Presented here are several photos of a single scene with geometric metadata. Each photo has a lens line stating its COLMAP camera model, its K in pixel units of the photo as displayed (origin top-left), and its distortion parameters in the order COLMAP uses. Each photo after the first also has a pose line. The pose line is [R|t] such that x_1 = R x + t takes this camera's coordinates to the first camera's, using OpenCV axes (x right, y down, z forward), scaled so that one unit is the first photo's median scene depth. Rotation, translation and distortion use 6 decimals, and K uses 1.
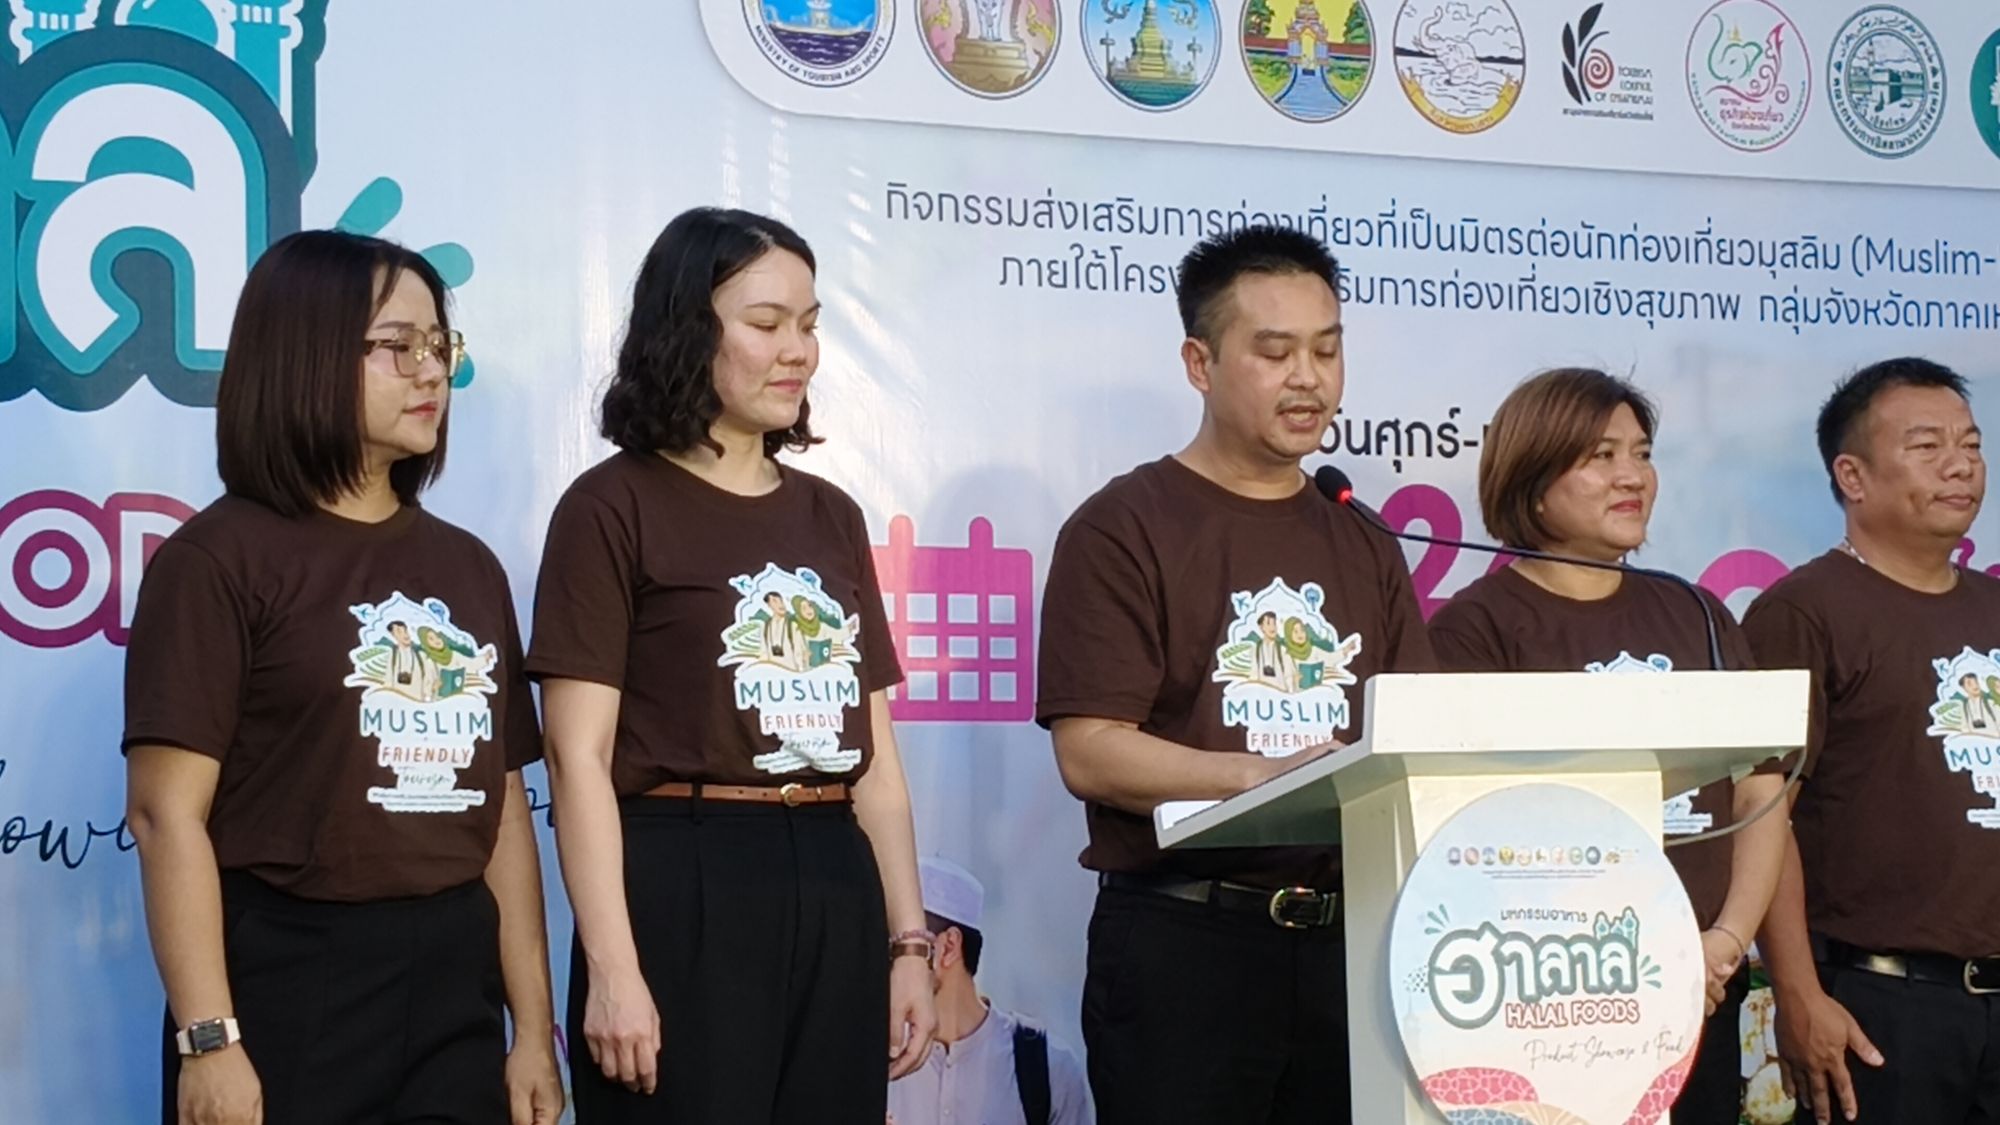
lens RADIAL K [[4972.4, 0, 999.4], [0, 4972.4, 574.2], [0, 0, 1]] dist [0.445216, -2.892172]
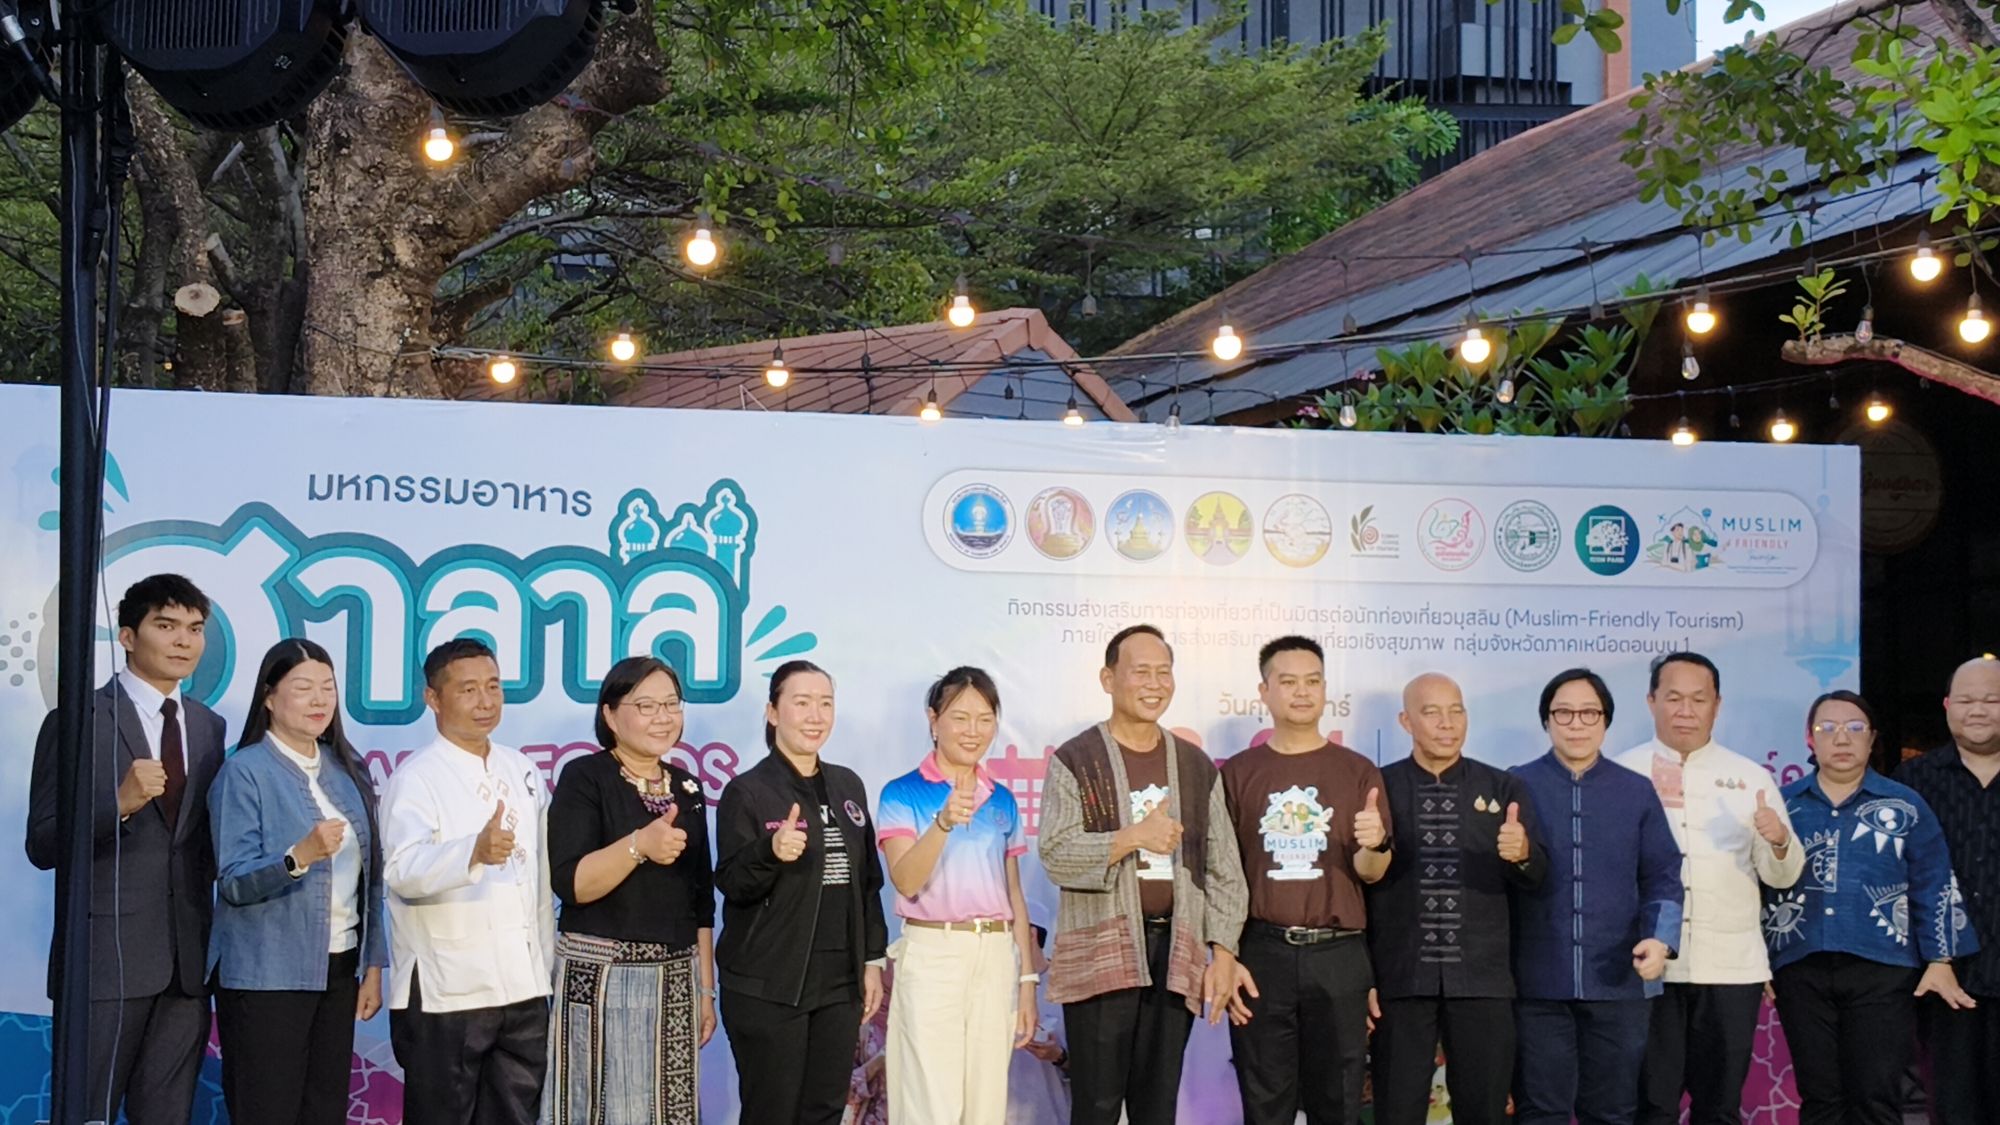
lens RADIAL K [[3300.0, 0, 1000.0], [0, 3300.0, 562.5], [0, 0, 1]] dist [0.411270, -2.217330]
pose [[0.971017, 0.003214, -0.238988, 0.311052], [-0.006879, 0.999871, -0.014506, -0.067907], [0.238911, 0.015729, 0.970914, -0.439321]]
